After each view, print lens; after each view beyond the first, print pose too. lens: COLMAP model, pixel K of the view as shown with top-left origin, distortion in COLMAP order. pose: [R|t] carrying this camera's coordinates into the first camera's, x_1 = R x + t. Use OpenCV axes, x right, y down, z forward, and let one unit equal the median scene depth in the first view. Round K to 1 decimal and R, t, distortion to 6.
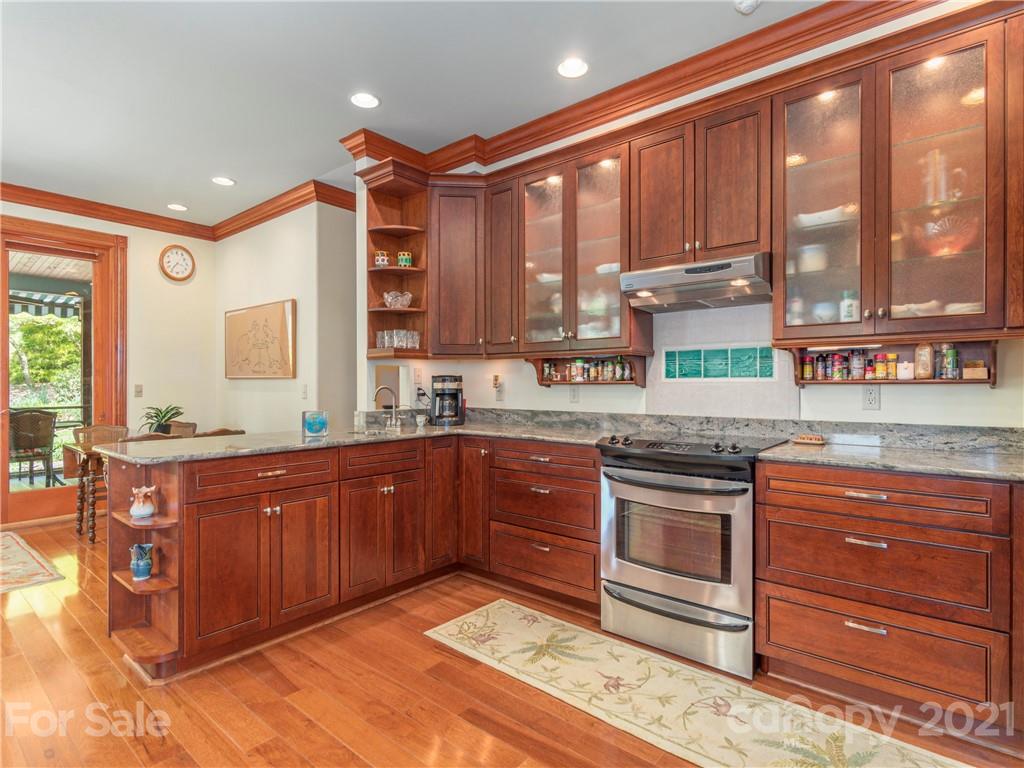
lens RADIAL K [[547.4, 0, 513.7], [0, 547.4, 381.3], [0, 0, 1]] dist [0.006226, -0.001175]
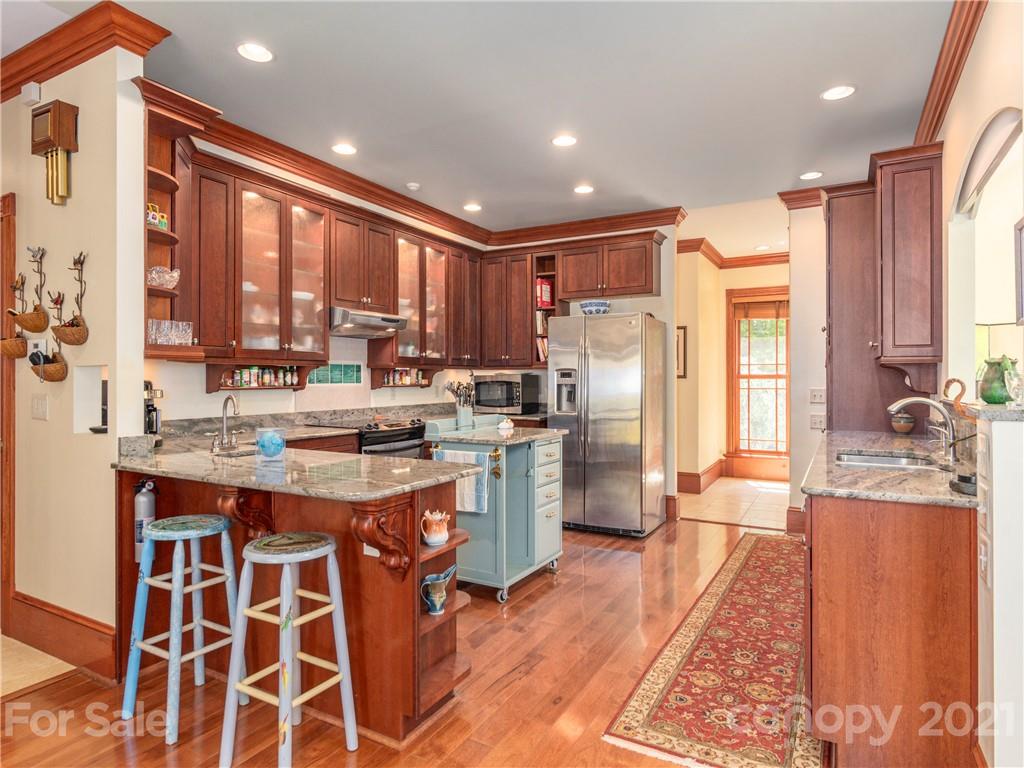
lens RADIAL K [[606.6, 0, 509.8], [0, 606.6, 382.3], [0, 0, 1]] dist [0.001669, -0.000056]
pose [[-0.203740, 0.000932, 0.979025, -1.133159], [0.003454, 0.999994, -0.000233, -0.006540], [-0.979019, 0.003334, -0.203742, 0.737879]]
